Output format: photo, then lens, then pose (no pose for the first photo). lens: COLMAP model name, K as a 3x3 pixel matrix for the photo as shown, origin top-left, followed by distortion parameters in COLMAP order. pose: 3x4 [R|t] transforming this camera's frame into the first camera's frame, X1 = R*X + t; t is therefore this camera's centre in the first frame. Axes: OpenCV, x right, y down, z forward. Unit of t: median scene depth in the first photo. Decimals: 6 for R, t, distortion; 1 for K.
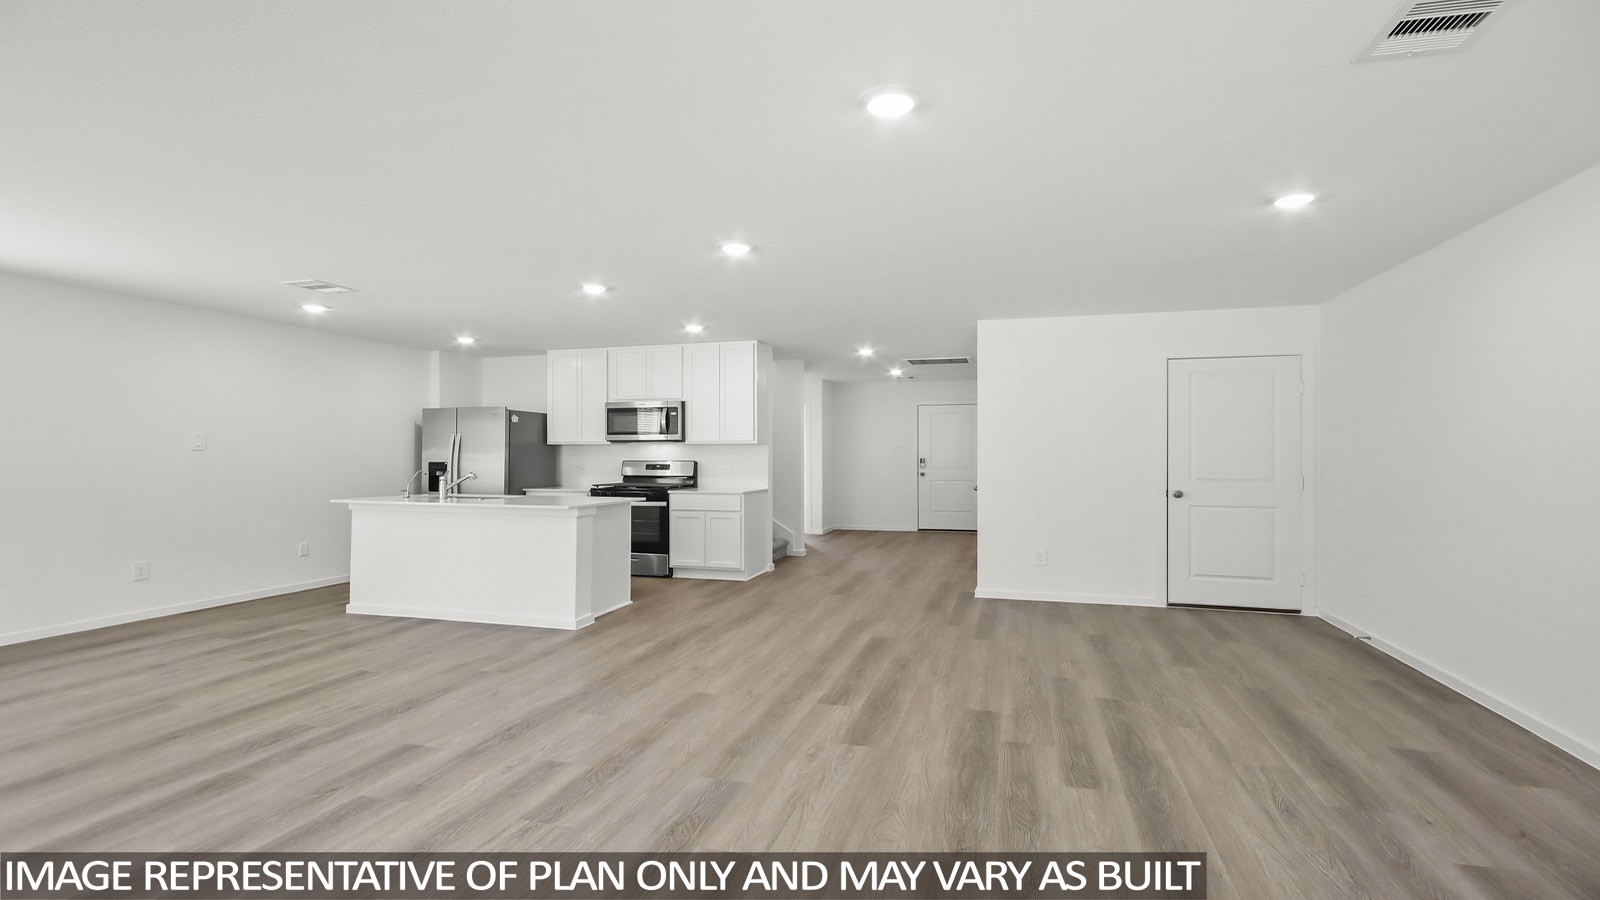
lens RADIAL K [[756.6, 0, 799.2], [0, 756.6, 445.1], [0, 0, 1]] dist [-0.005666, -0.001670]
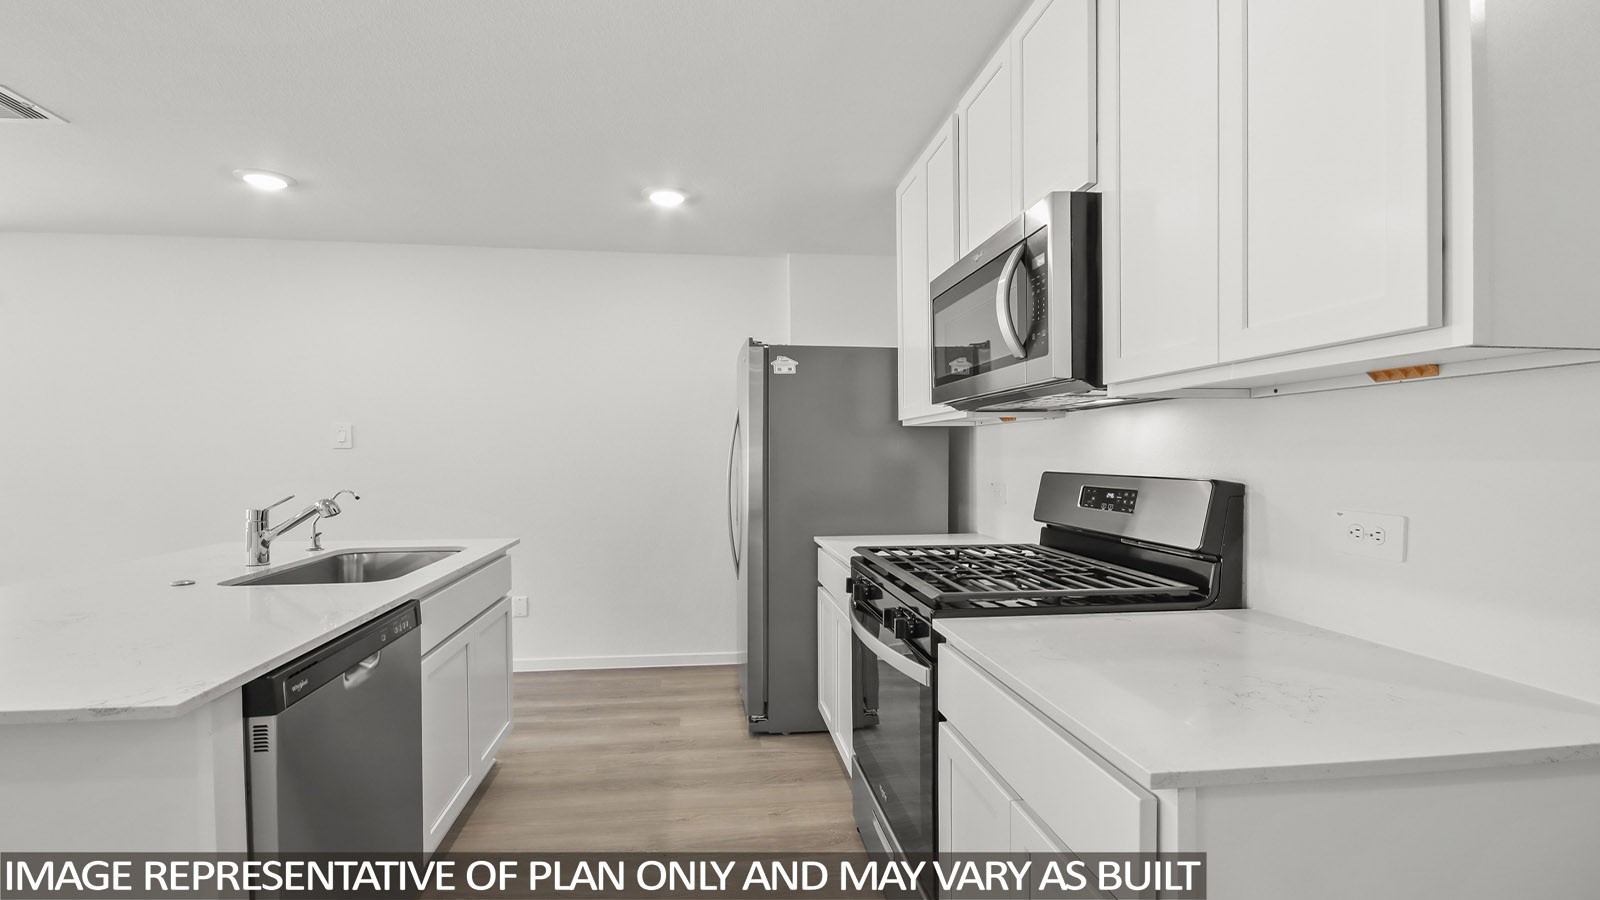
lens RADIAL K [[756.6, 0, 799.2], [0, 756.6, 445.1], [0, 0, 1]] dist [-0.005666, -0.001670]
pose [[0.405349, -0.011943, -0.914084, 0.006796], [0.016919, 0.999841, -0.005560, 0.011356], [0.914005, -0.013212, 0.405487, 0.845989]]
